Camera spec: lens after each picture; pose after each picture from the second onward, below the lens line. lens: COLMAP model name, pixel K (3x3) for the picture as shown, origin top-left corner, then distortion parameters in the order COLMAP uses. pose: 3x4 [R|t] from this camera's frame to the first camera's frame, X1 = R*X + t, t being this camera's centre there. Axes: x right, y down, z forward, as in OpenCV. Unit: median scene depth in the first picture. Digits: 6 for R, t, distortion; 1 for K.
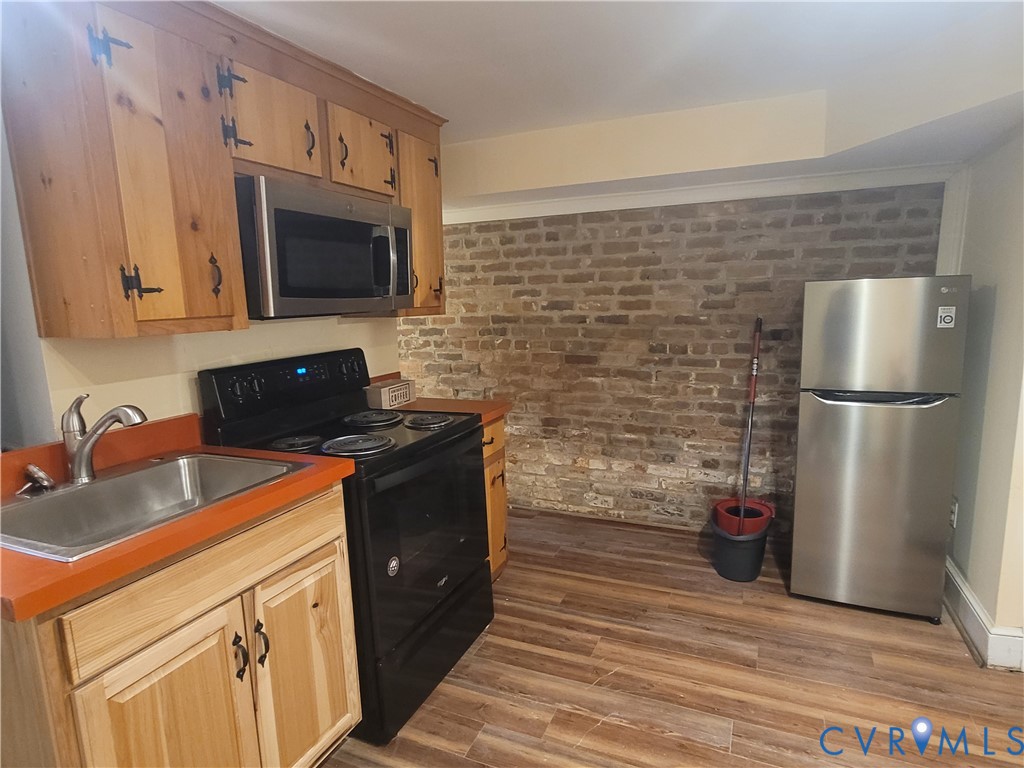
lens RADIAL K [[573.4, 0, 512.1], [0, 573.4, 386.3], [0, 0, 1]] dist [-0.005005, -0.003093]
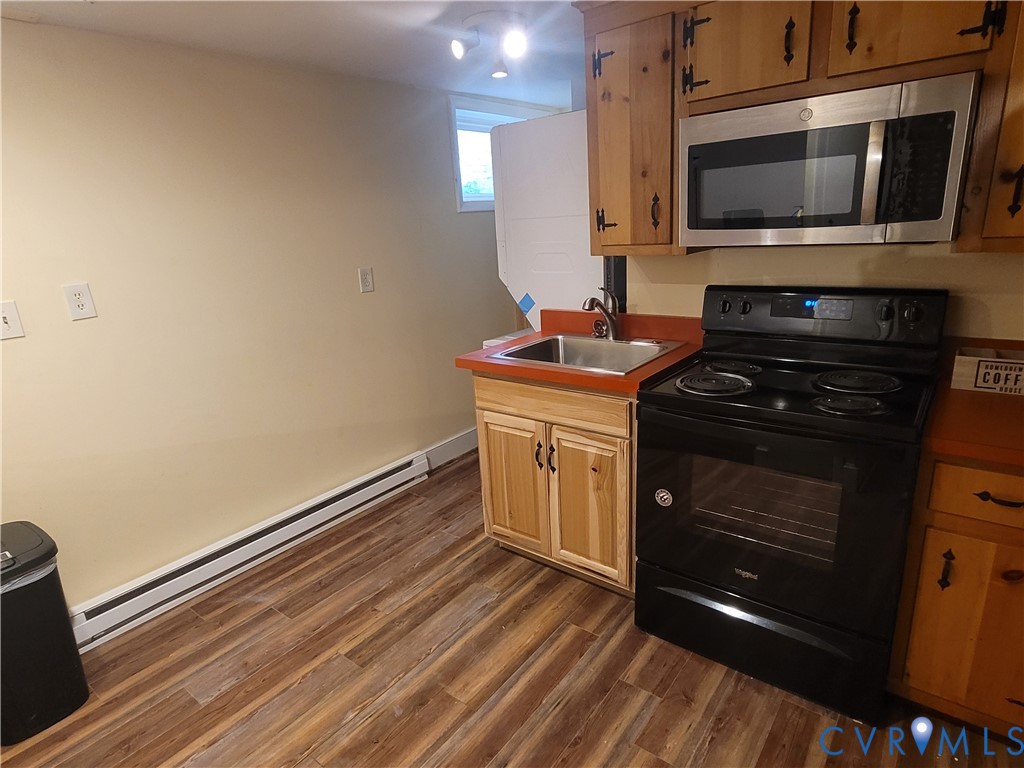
lens RADIAL K [[573.4, 0, 510.6], [0, 573.4, 385.9], [0, 0, 1]] dist [-0.005005, -0.003093]
pose [[-0.251604, 0.311263, -0.916412, 0.875804], [-0.081822, 0.936642, 0.340599, -0.244446], [0.964365, 0.160679, -0.210195, 1.050805]]
